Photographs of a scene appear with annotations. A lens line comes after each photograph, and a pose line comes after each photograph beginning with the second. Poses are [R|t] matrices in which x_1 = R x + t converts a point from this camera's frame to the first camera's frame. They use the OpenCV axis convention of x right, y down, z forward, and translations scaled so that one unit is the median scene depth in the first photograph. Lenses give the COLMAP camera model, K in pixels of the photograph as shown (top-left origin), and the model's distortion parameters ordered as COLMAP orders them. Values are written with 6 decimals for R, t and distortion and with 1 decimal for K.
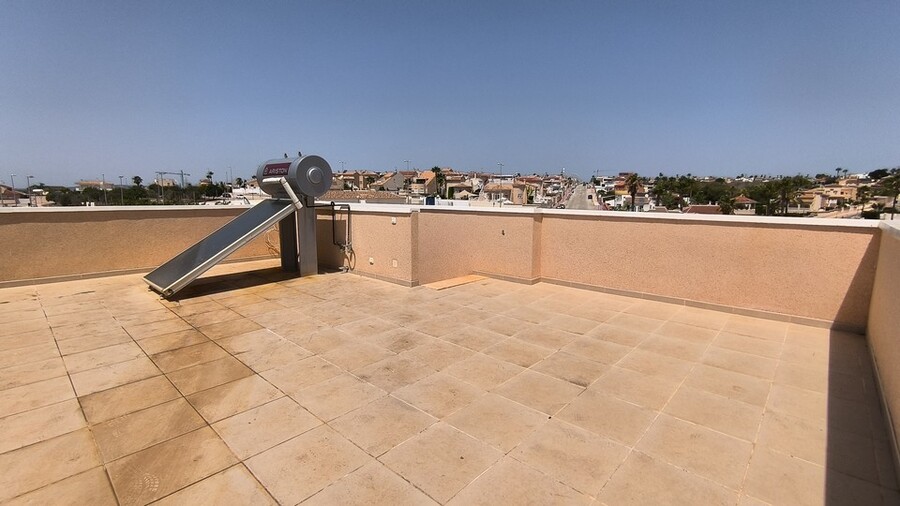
lens RADIAL K [[422.9, 0, 452.9], [0, 422.9, 252.0], [0, 0, 1]] dist [-0.039592, 0.026436]
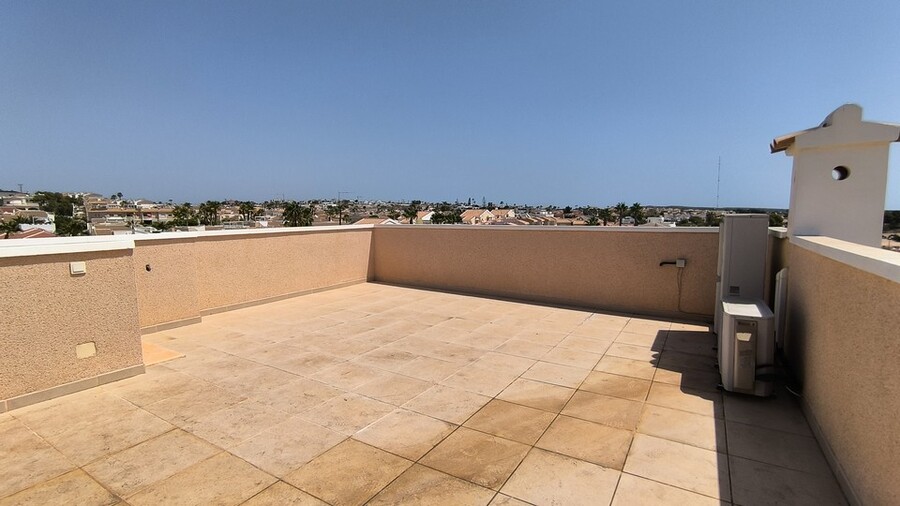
lens RADIAL K [[422.9, 0, 452.9], [0, 422.9, 252.0], [0, 0, 1]] dist [-0.039592, 0.026436]
pose [[-0.199311, -0.096785, 0.975145, -1.127826], [0.136923, 0.982598, 0.125511, -0.149685], [-0.970323, 0.158536, -0.182591, 0.996623]]
